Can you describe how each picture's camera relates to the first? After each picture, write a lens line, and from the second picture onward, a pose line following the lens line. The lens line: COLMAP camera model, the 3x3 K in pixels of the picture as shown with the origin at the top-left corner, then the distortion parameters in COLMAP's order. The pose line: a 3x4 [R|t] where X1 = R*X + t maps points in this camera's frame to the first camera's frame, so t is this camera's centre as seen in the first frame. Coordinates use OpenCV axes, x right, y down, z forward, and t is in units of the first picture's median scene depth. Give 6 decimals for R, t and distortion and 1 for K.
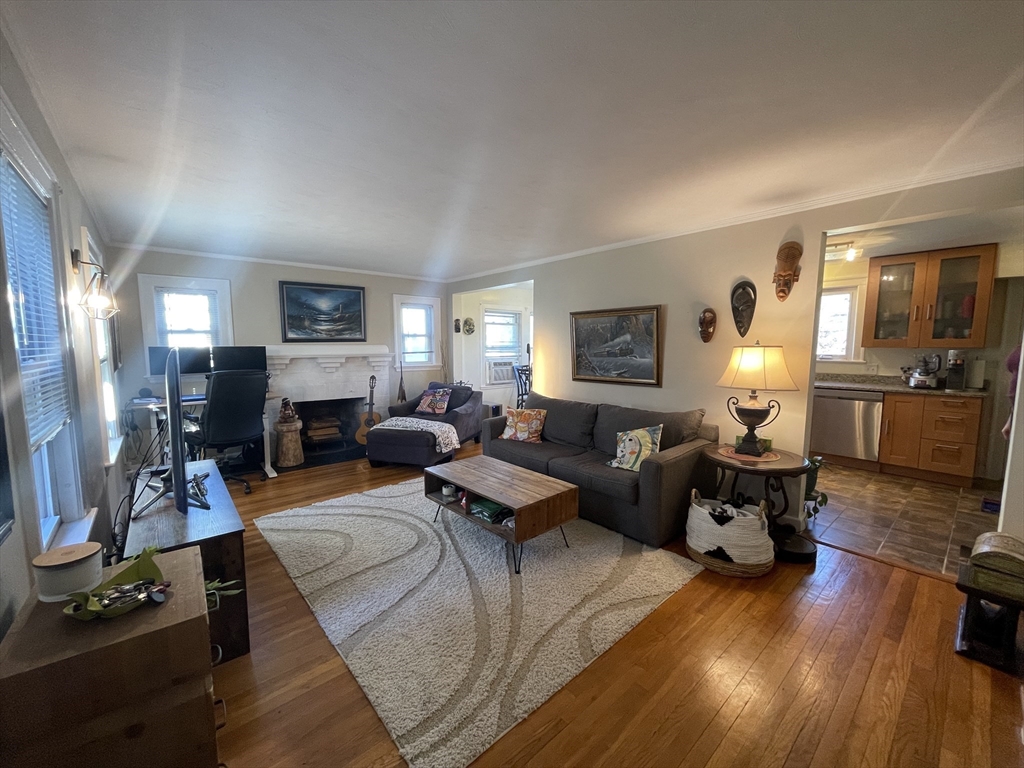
lens RADIAL K [[412.5, 0, 509.6], [0, 412.5, 386.8], [0, 0, 1]] dist [0.007262, -0.000948]
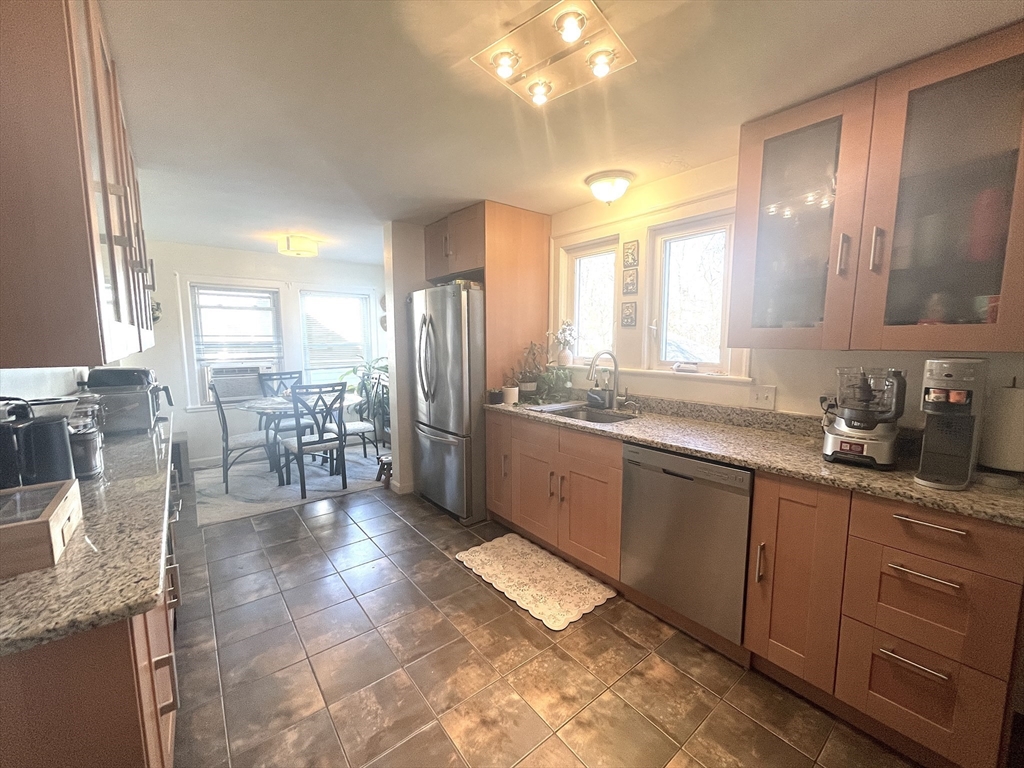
lens RADIAL K [[412.5, 0, 507.8], [0, 412.5, 385.2], [0, 0, 1]] dist [0.007262, -0.000948]
pose [[0.999319, 0.003625, -0.036732, 0.726053], [-0.003336, 0.999963, 0.007920, -0.067953], [0.036759, -0.007792, 0.999294, 0.647750]]
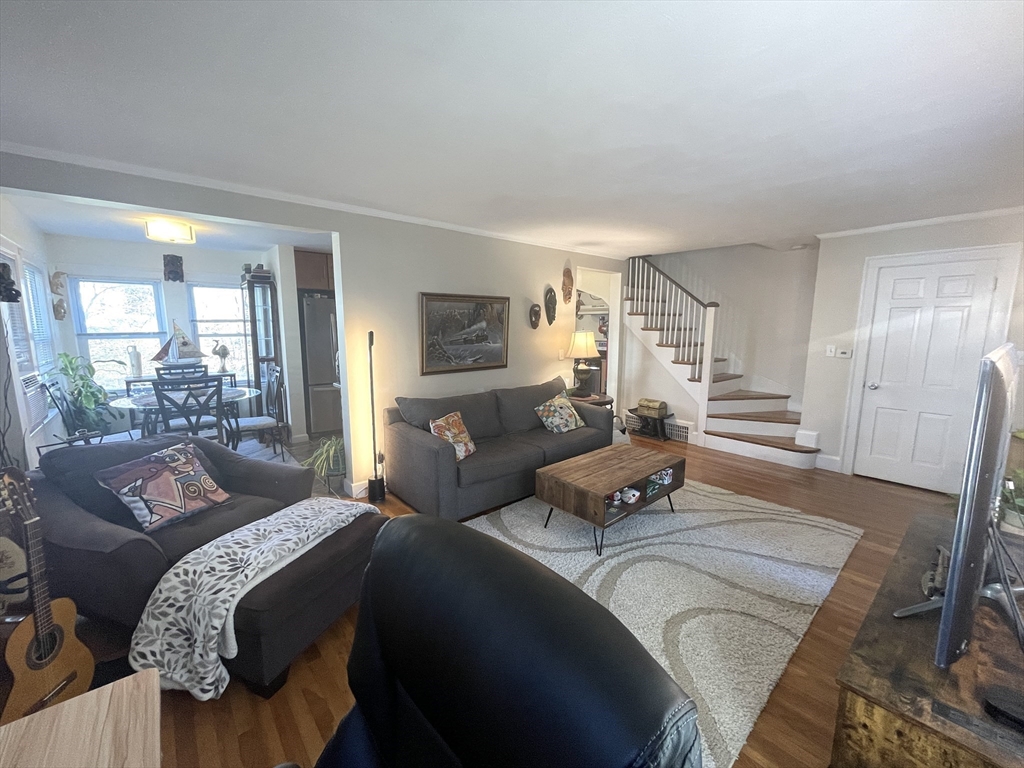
lens RADIAL K [[412.5, 0, 512.6], [0, 412.5, 387.5], [0, 0, 1]] dist [0.007262, -0.000948]
pose [[-0.003469, -0.143020, 0.989714, -0.729433], [0.105780, 0.984114, 0.142581, -0.098400], [-0.994383, 0.105187, 0.011715, 0.882841]]
